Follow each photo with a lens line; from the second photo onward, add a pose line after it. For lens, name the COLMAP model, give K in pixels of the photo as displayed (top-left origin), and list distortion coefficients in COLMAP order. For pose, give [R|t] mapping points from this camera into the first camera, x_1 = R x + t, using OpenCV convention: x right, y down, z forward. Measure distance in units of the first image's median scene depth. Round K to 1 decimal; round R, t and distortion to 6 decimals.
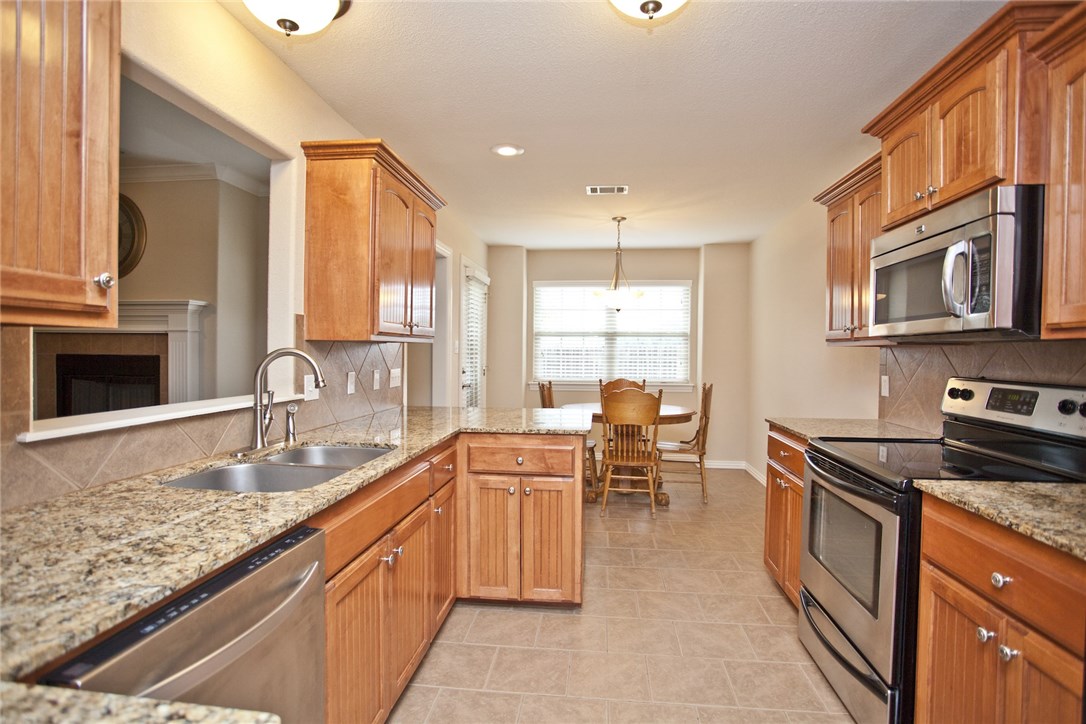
lens RADIAL K [[533.9, 0, 543.0], [0, 533.9, 362.0], [0, 0, 1]] dist [-0.084075, 0.034965]
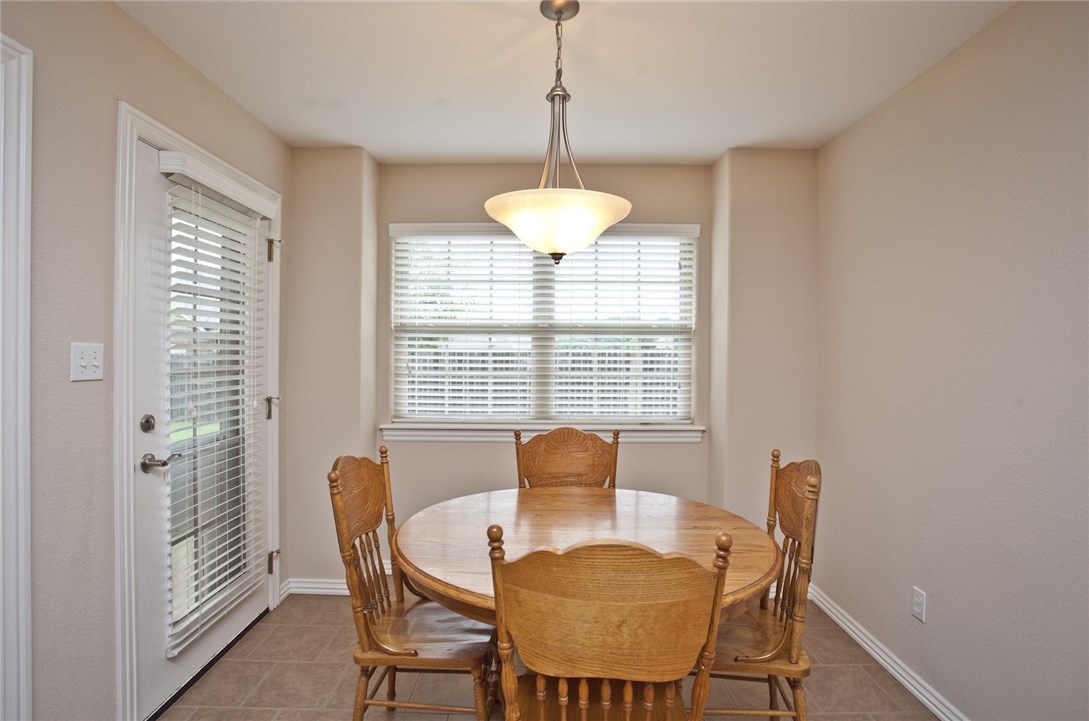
lens RADIAL K [[533.0, 0, 544.5], [0, 533.0, 360.5], [0, 0, 1]] dist [-0.003302, -0.000291]
pose [[0.993514, -0.006771, 0.113509, 0.070840], [0.005991, 0.999956, 0.007212, -0.026185], [-0.113553, -0.006485, 0.993511, 0.497093]]
